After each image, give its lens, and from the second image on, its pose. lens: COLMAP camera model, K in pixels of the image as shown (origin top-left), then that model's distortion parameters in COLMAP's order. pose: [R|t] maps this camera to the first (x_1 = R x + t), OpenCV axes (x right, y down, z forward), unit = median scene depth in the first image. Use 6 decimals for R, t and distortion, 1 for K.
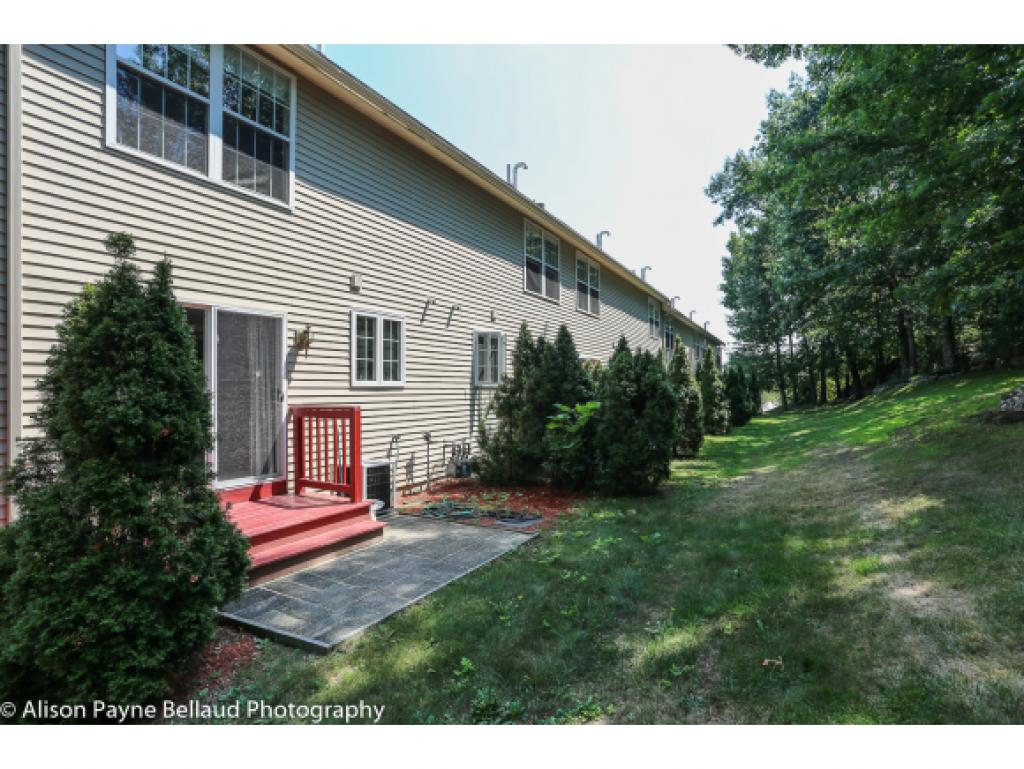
lens RADIAL K [[504.5, 0, 512.0], [0, 504.5, 384.5], [0, 0, 1]] dist [-0.069308, 0.031982]
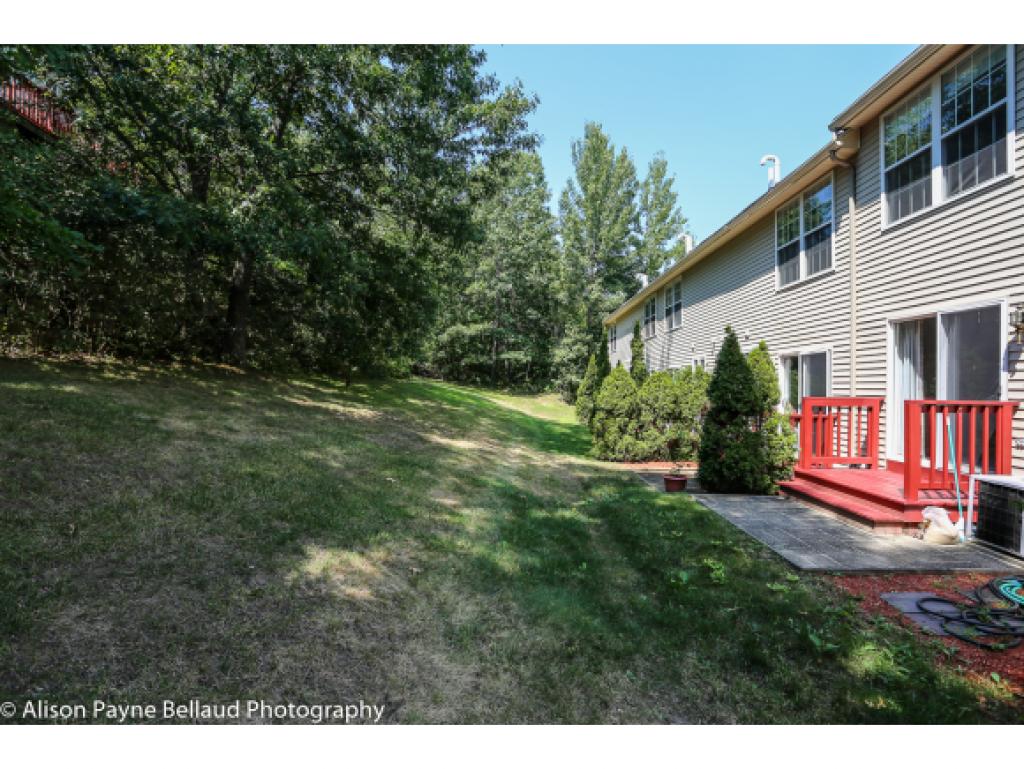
lens RADIAL K [[504.5, 0, 512.0], [0, 504.5, 384.5], [0, 0, 1]] dist [-0.069308, 0.031982]
pose [[-0.872992, 0.003023, -0.487725, 0.816020], [0.010968, 0.999850, -0.013434, 0.017200], [0.487611, -0.017078, -0.872894, 1.445151]]
